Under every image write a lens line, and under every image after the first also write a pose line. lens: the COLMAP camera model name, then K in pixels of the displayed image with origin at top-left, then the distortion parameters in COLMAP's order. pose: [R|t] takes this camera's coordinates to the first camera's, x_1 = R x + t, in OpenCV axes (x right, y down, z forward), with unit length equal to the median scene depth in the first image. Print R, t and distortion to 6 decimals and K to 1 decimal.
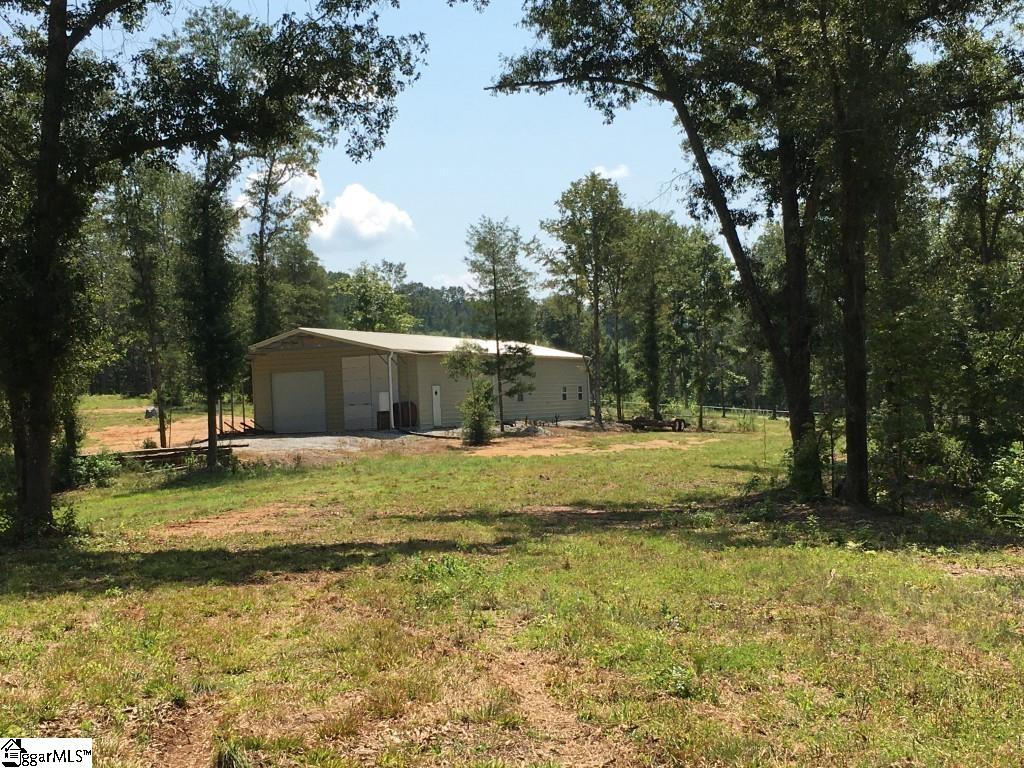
lens RADIAL K [[1522.5, 0, 511.7], [0, 1522.5, 384.3], [0, 0, 1]] dist [-0.005832, 0.000000]
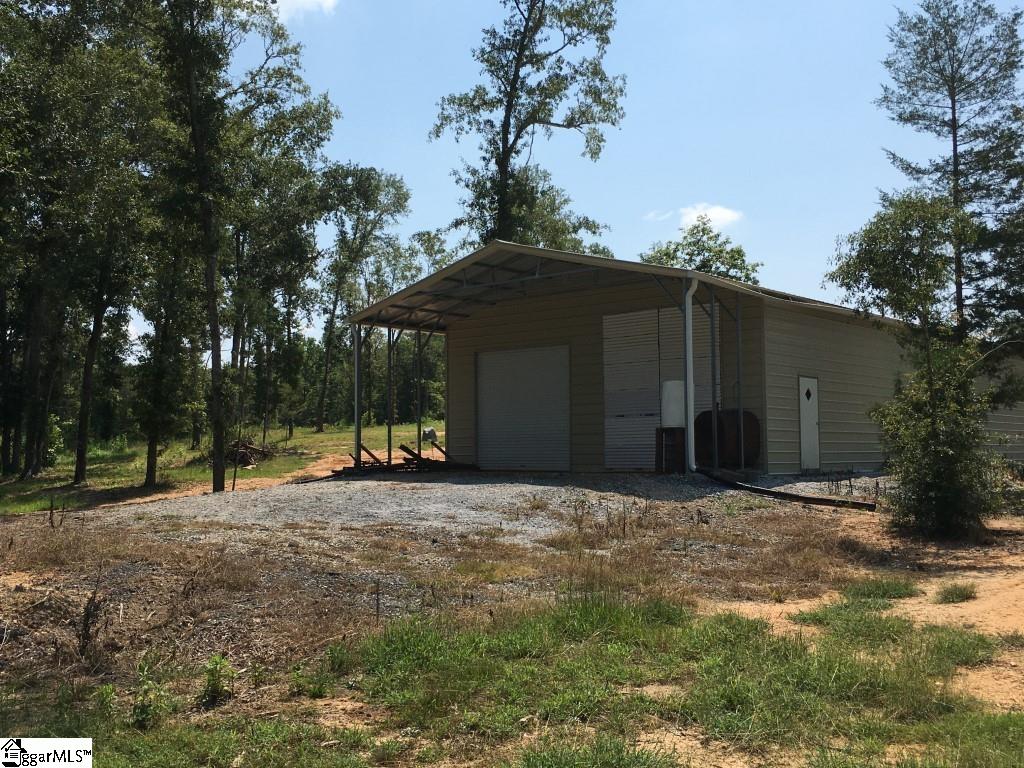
lens RADIAL K [[1081.1, 0, 511.9], [0, 1081.1, 388.5], [0, 0, 1]] dist [0.032526, 0.000000]
pose [[0.948578, 0.018144, -0.316022, -0.032820], [-0.031063, 0.998873, -0.035892, 0.018412], [0.315015, 0.043863, 0.948073, 0.693237]]
